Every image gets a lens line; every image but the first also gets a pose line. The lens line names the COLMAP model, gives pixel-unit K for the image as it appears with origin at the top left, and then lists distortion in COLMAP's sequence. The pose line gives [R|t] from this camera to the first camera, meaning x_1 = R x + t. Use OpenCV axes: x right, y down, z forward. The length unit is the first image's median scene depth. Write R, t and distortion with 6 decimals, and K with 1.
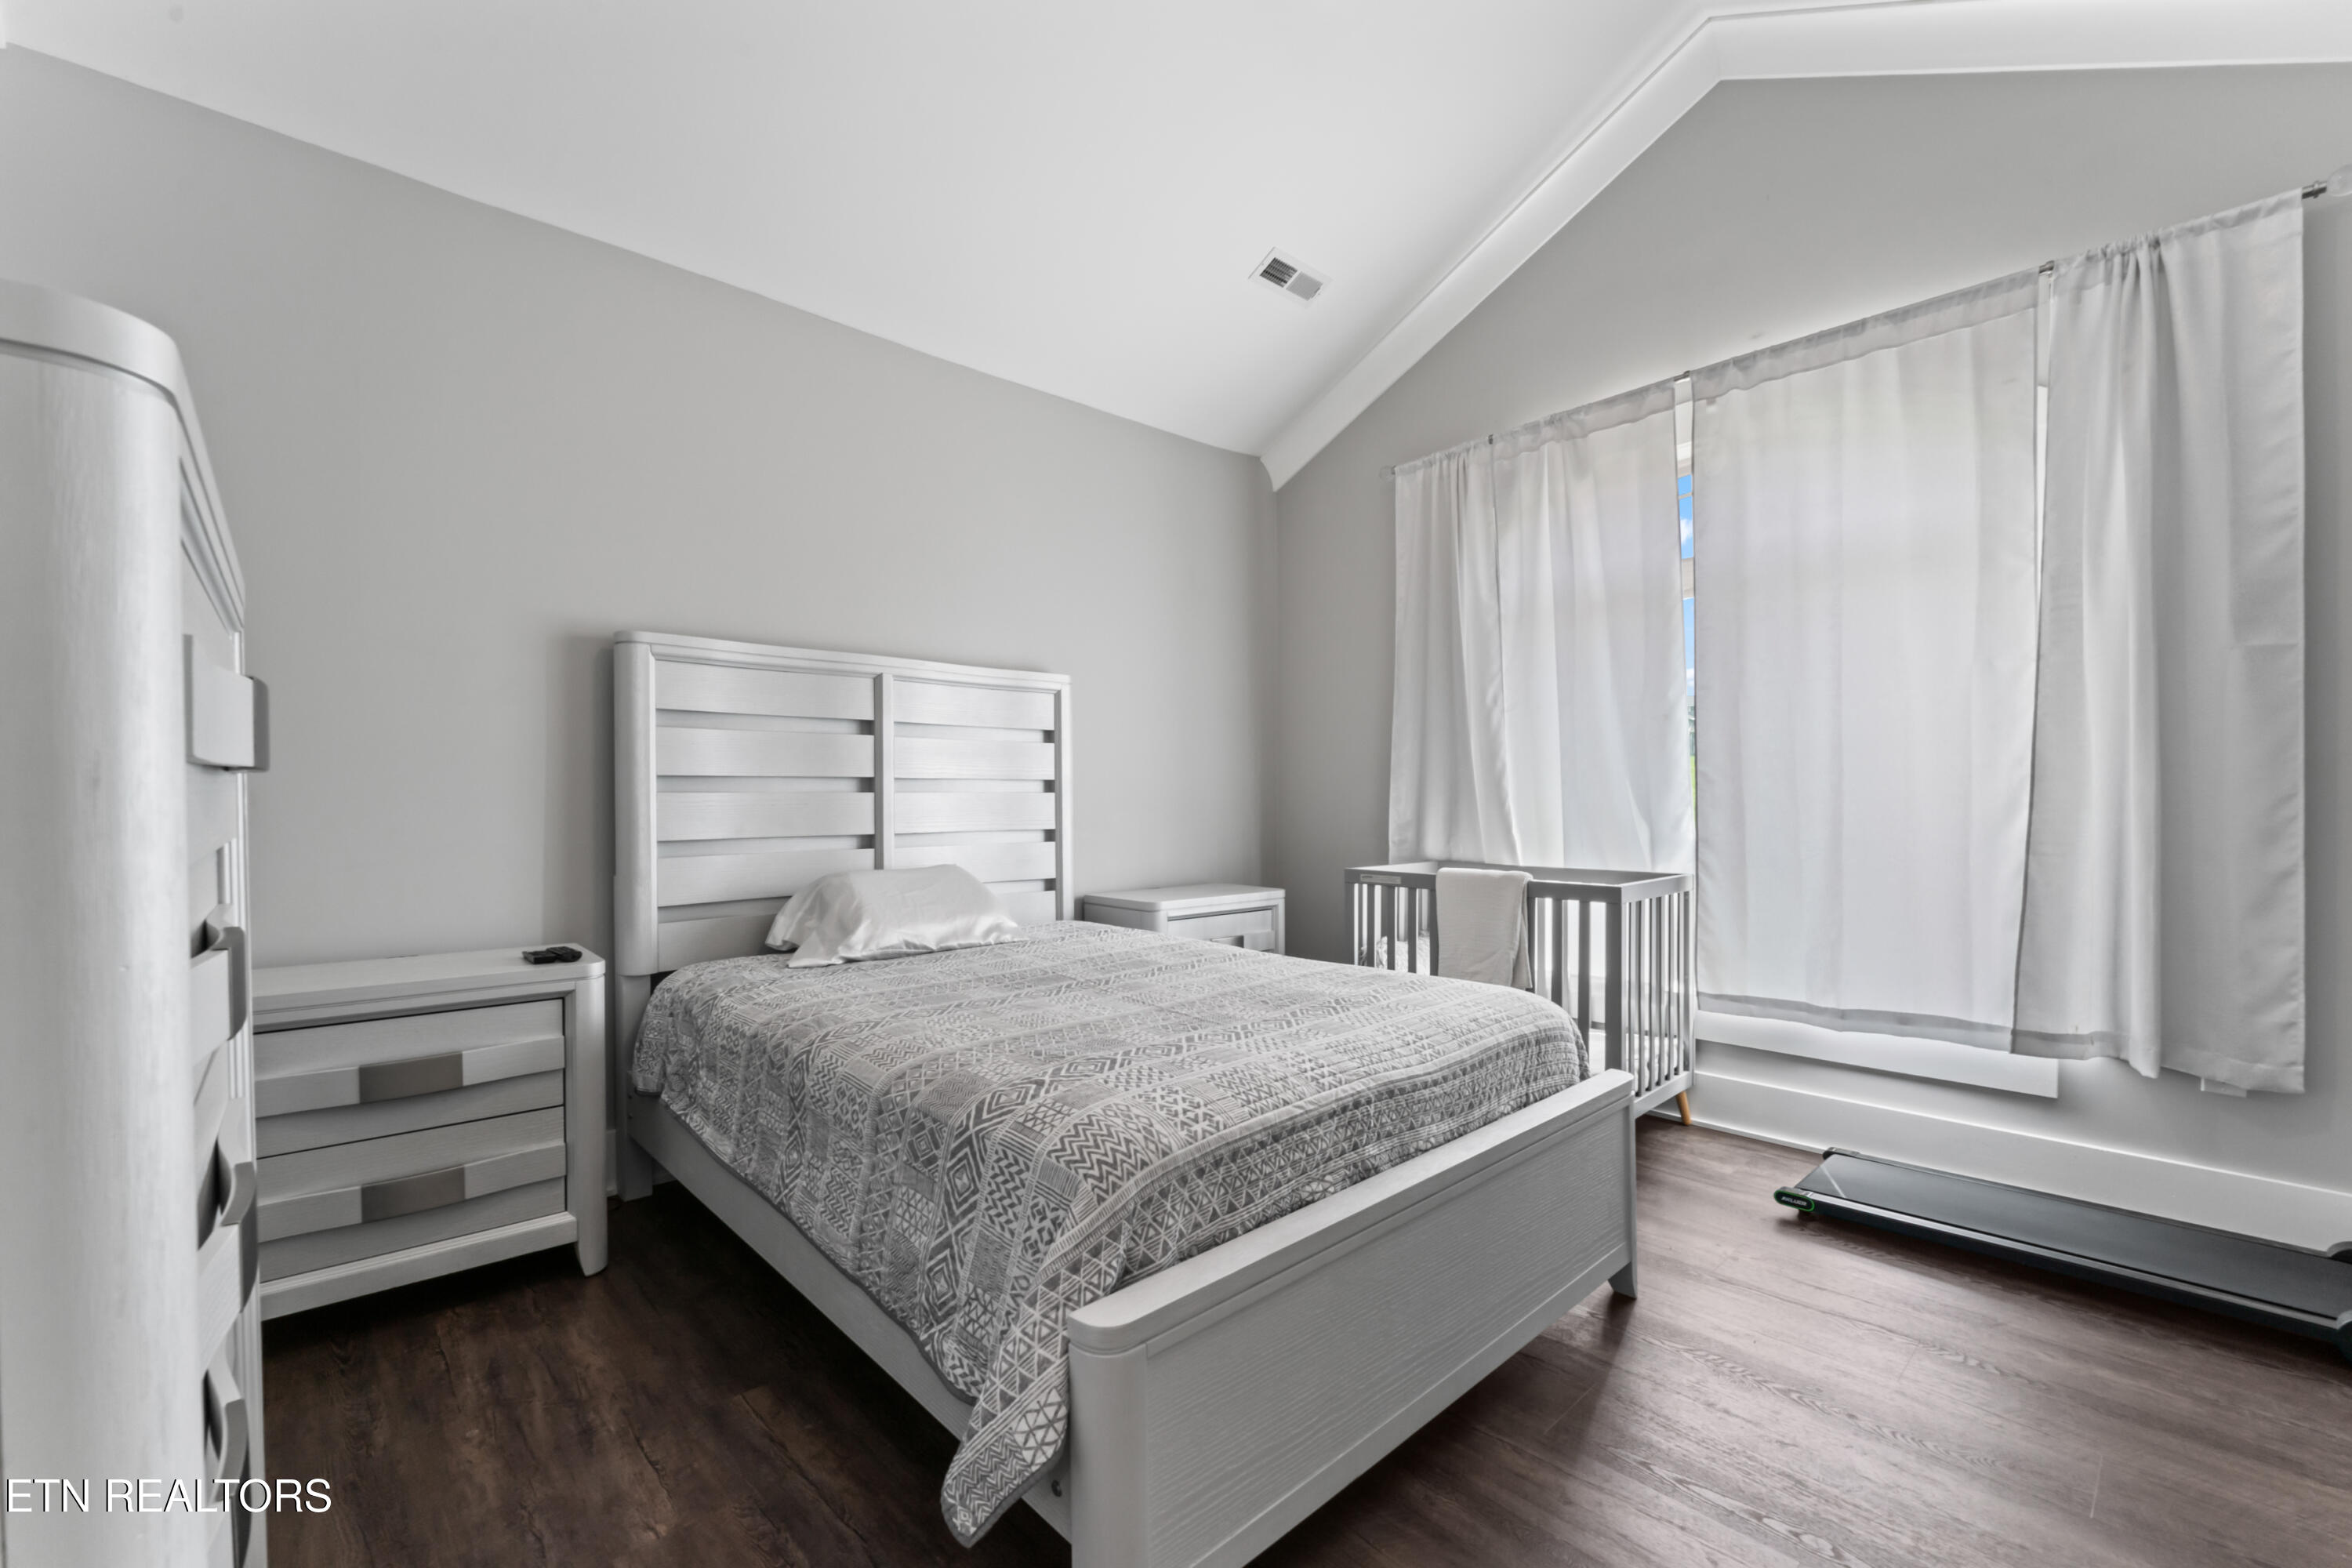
lens RADIAL K [[967.0, 0, 1168.9], [0, 967.0, 788.5], [0, 0, 1]] dist [-0.008838, 0.000962]
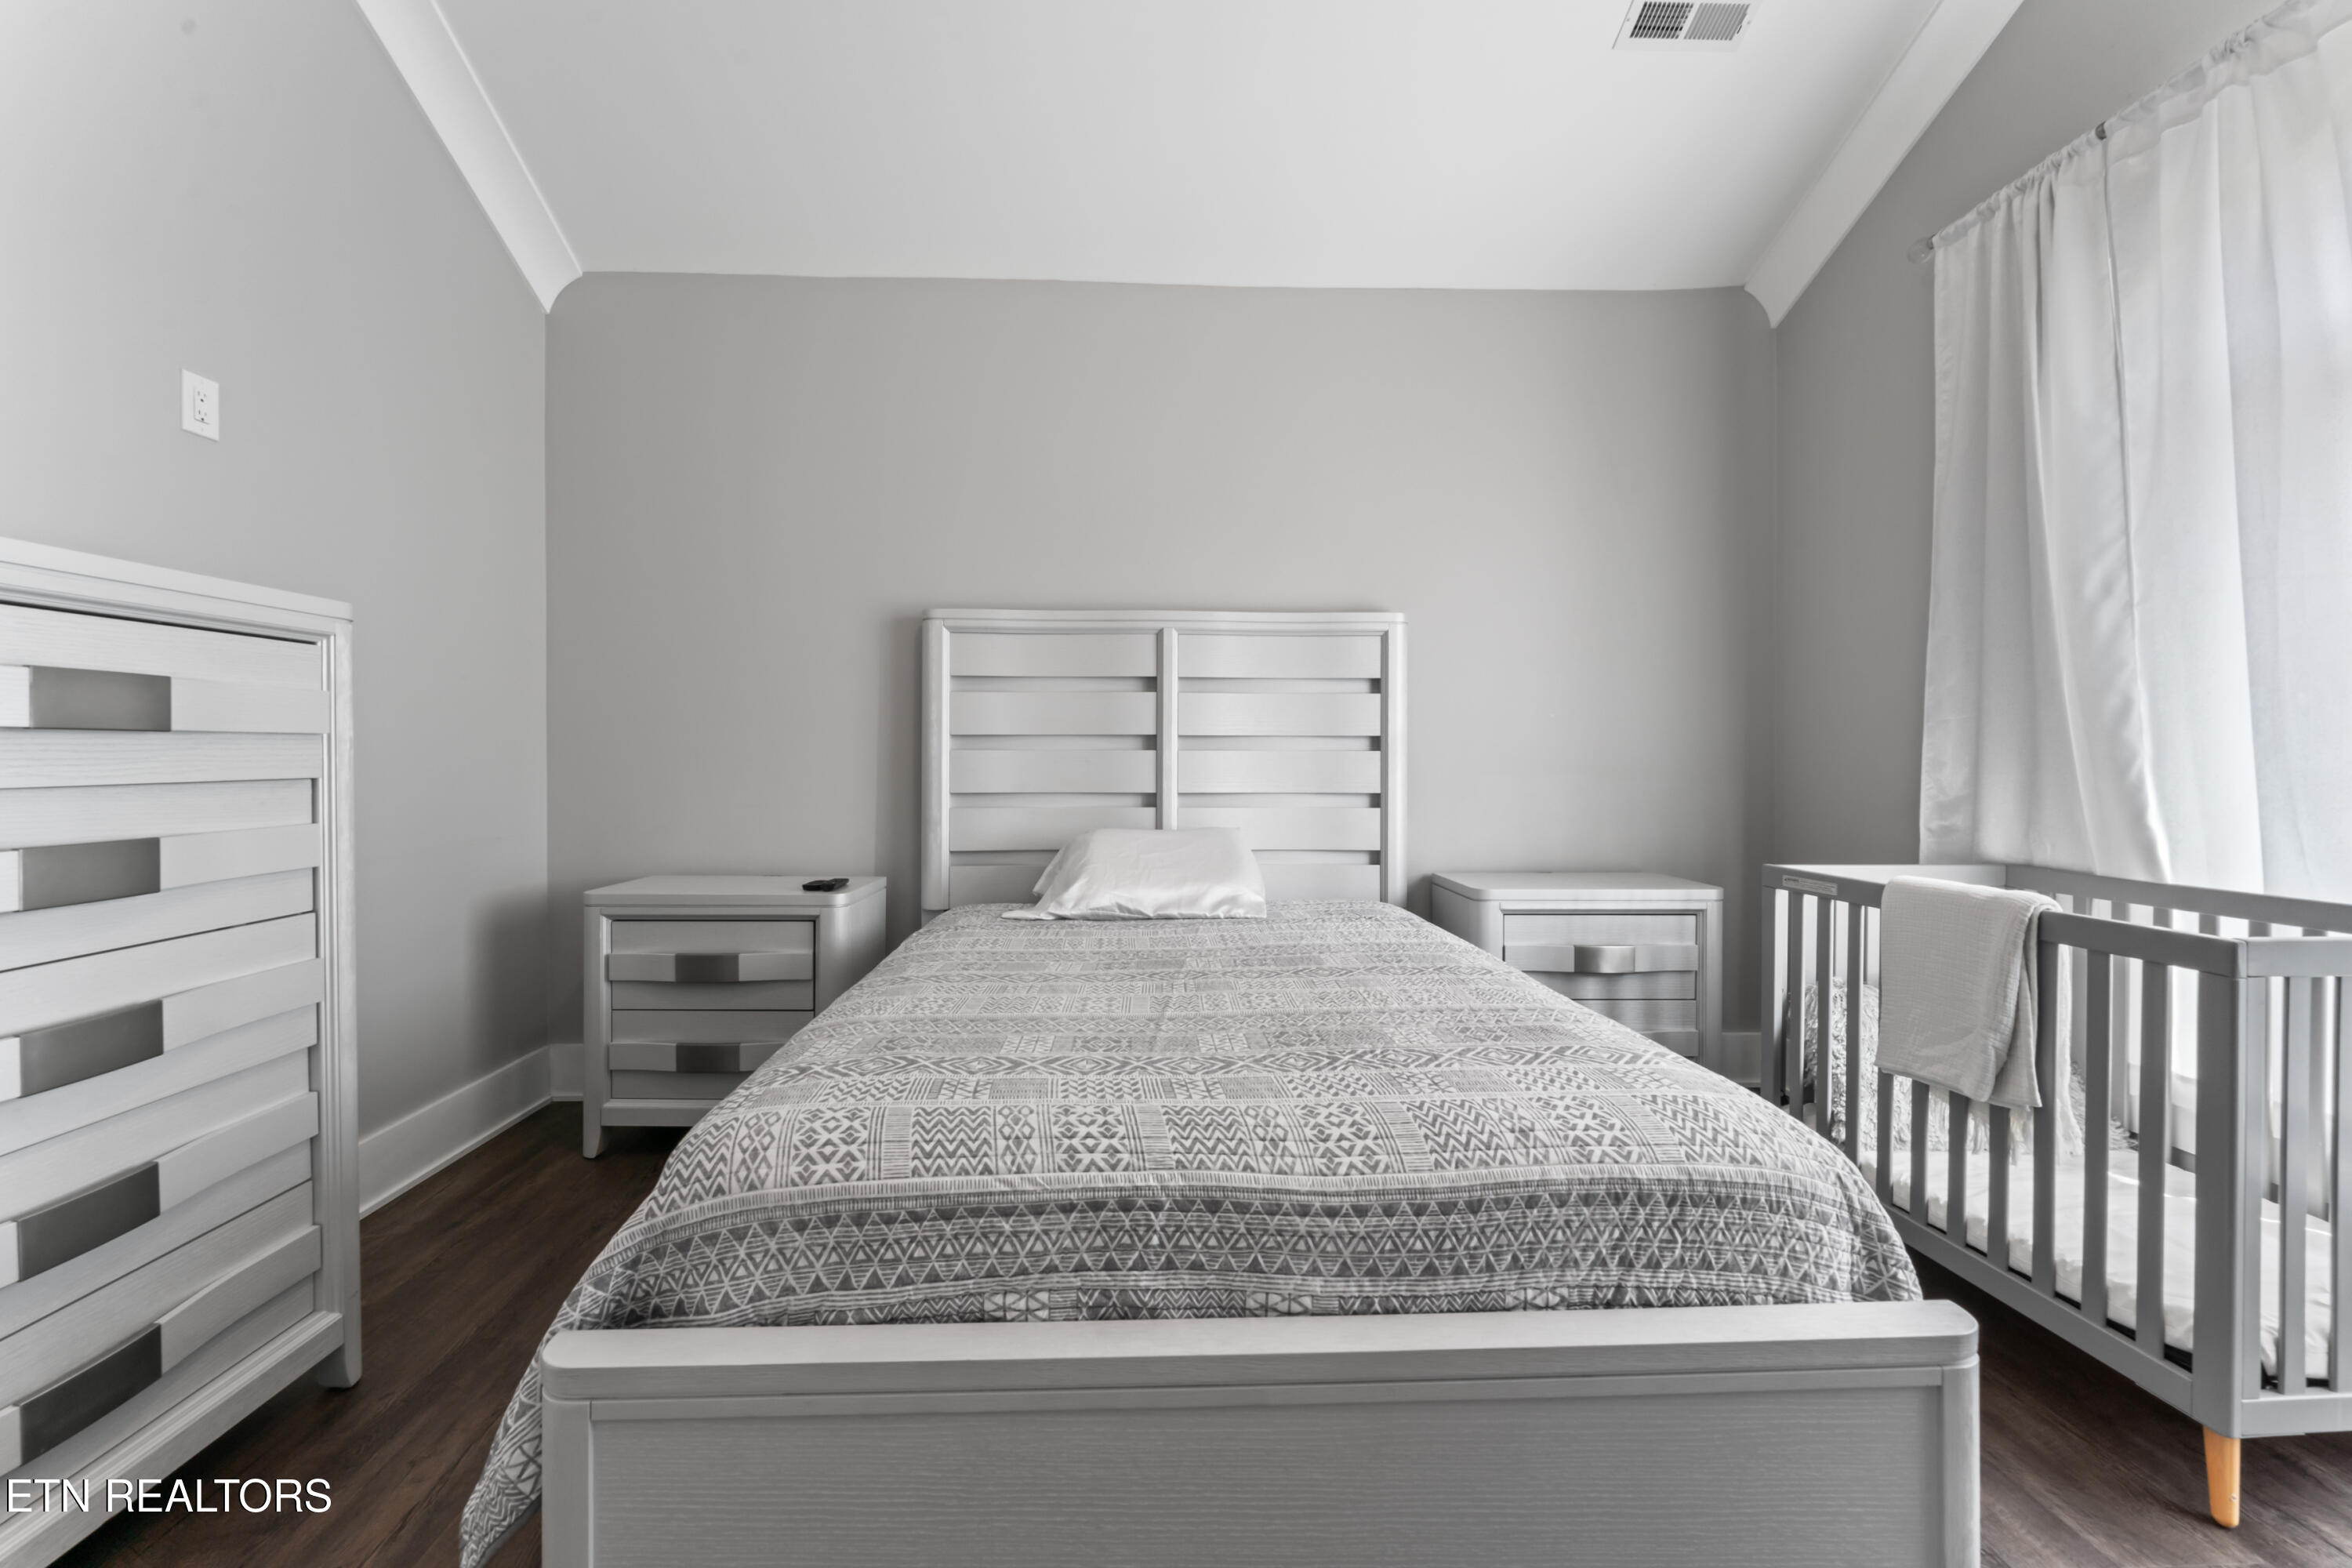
lens RADIAL K [[967.0, 0, 1170.7], [0, 967.0, 750.8], [0, 0, 1]] dist [-0.008838, 0.000962]
pose [[0.764387, 0.000170, -0.644758, 0.396031], [0.000429, 1.000000, 0.000773, 0.004594], [0.644758, -0.000868, 0.764386, 0.303404]]
